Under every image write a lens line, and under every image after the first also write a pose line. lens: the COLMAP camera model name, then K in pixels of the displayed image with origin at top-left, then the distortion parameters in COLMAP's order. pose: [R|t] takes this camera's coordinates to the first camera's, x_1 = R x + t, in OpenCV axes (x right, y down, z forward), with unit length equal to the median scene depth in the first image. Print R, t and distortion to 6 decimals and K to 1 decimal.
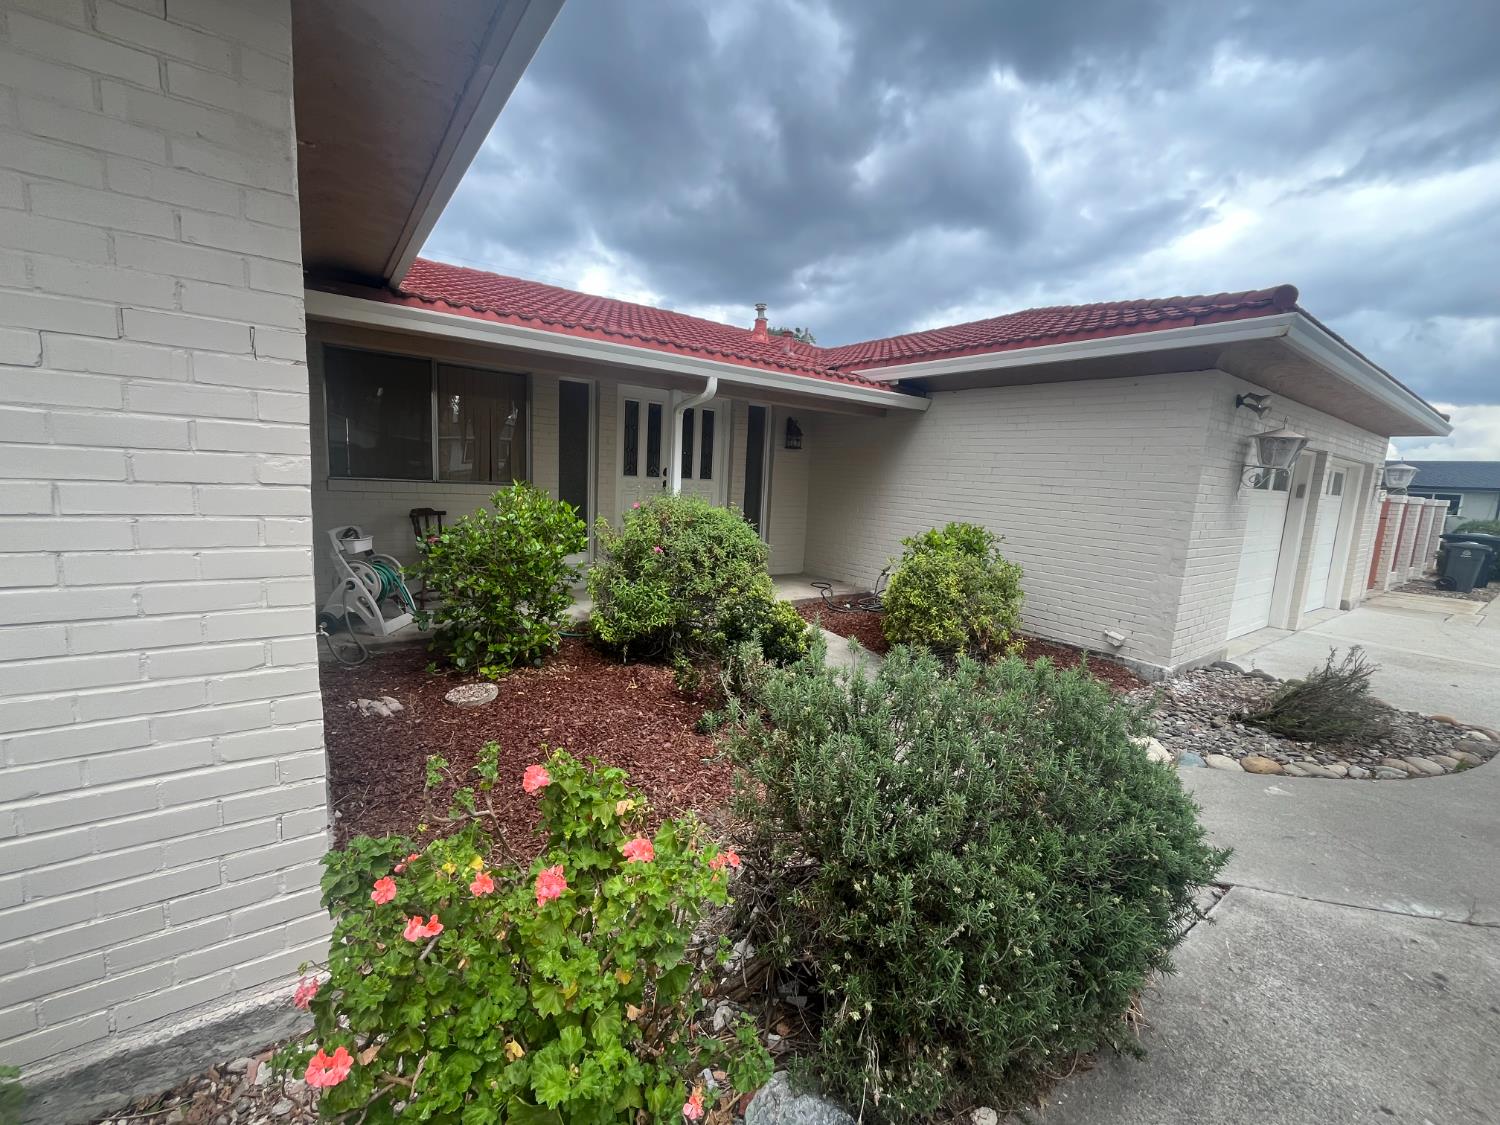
lens RADIAL K [[604.3, 0, 752.6], [0, 604.3, 553.6], [0, 0, 1]] dist [0.000712, -0.000300]
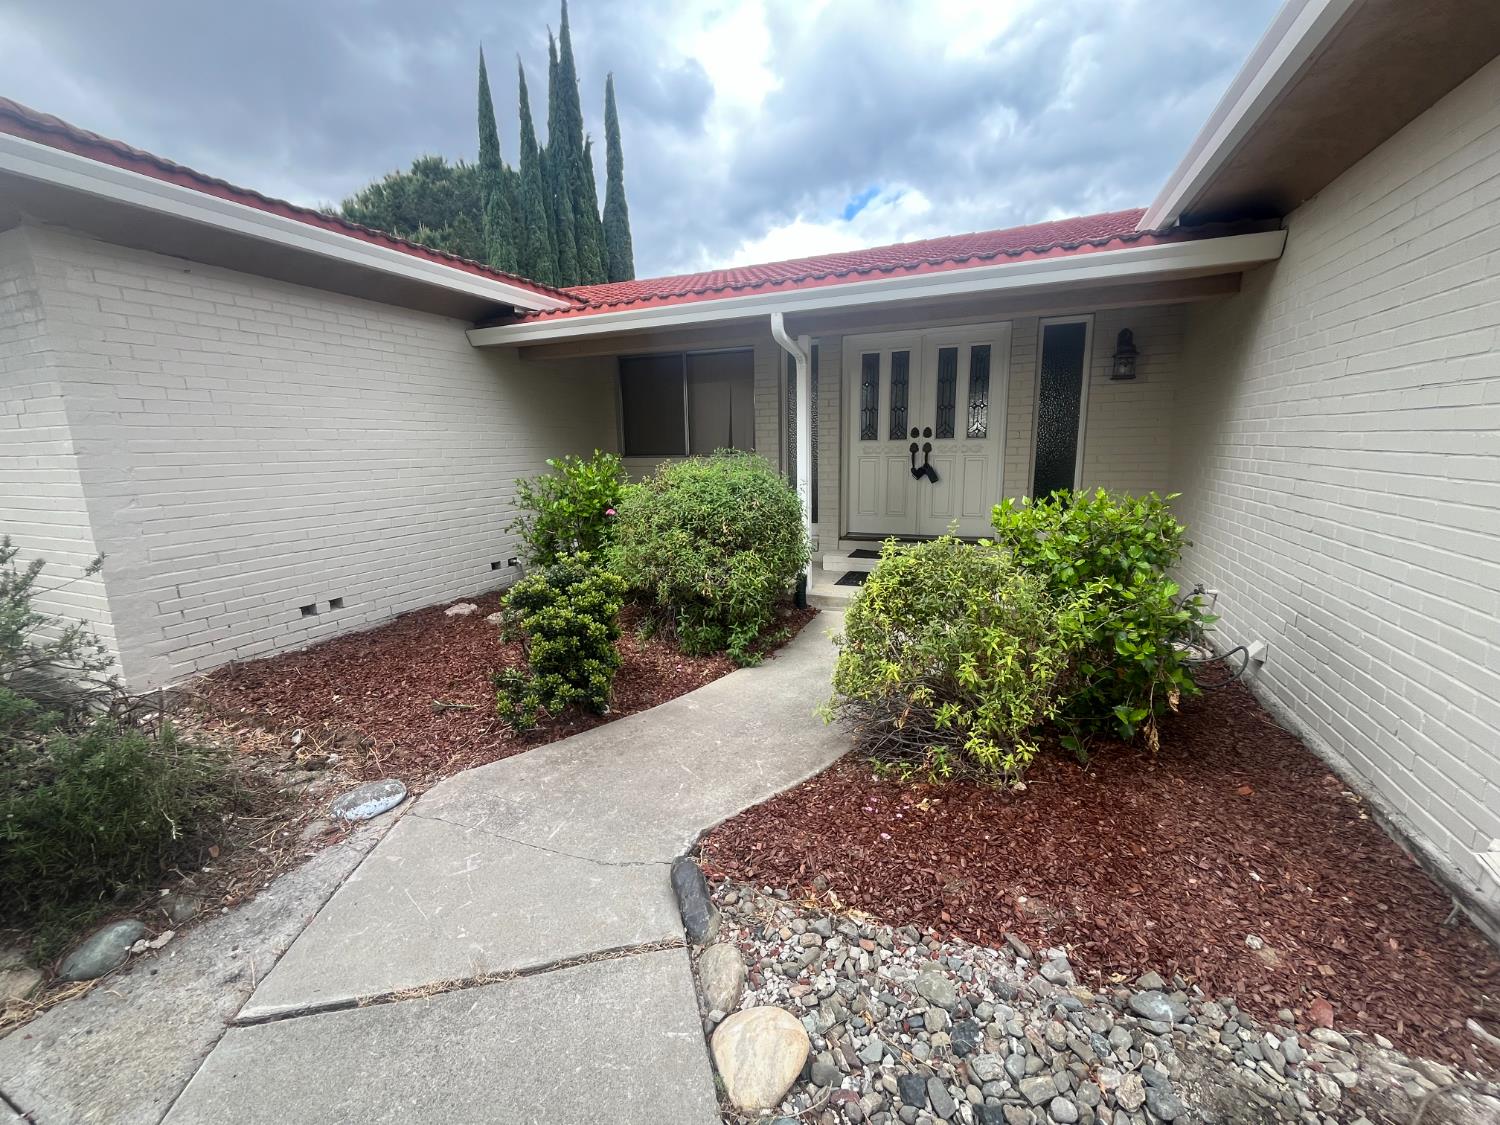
lens RADIAL K [[604.3, 0, 752.6], [0, 604.3, 553.6], [0, 0, 1]] dist [0.000712, -0.000300]
pose [[0.524331, 0.089365, -0.846812, 0.533849], [-0.062549, 0.995833, 0.066362, -0.013256], [0.849214, 0.018172, 0.527736, 0.446765]]
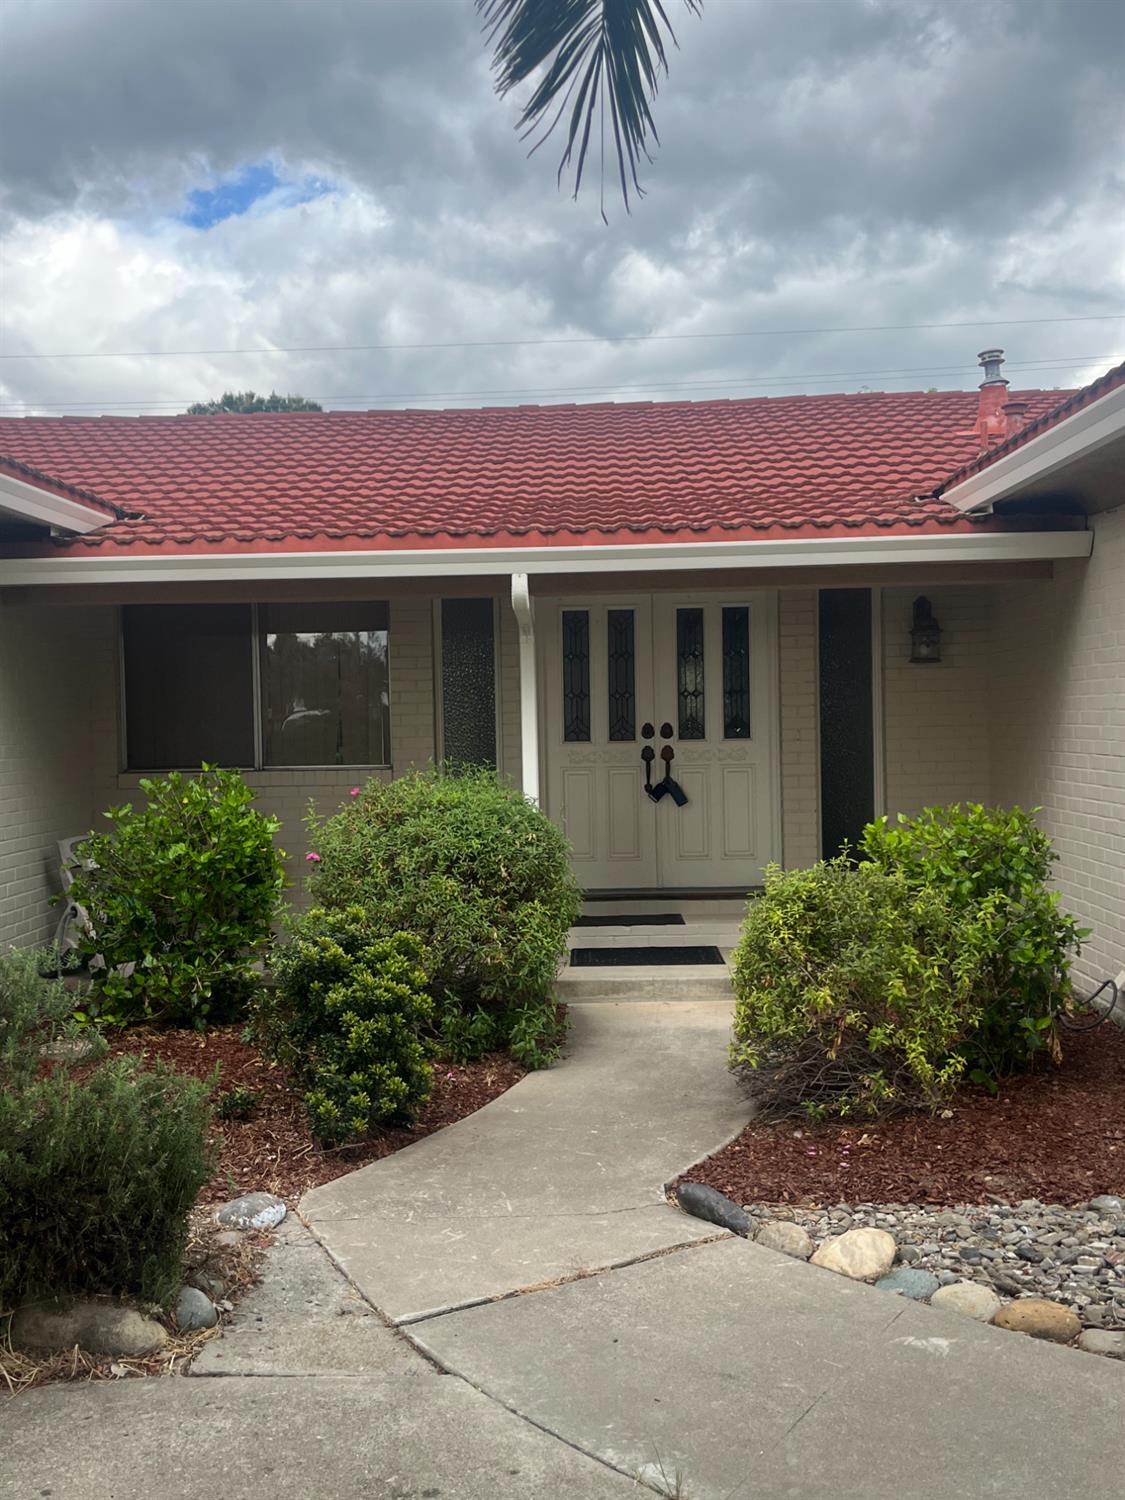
lens RADIAL K [[1430.9, 0, 562.5], [0, 1430.9, 750.0], [0, 0, 1]] dist [0.101361, -0.205004]
pose [[0.792439, -0.055890, -0.607386, 0.668970], [-0.016883, 0.993402, -0.113438, 0.032893], [0.609718, 0.100147, 0.786266, -0.051269]]
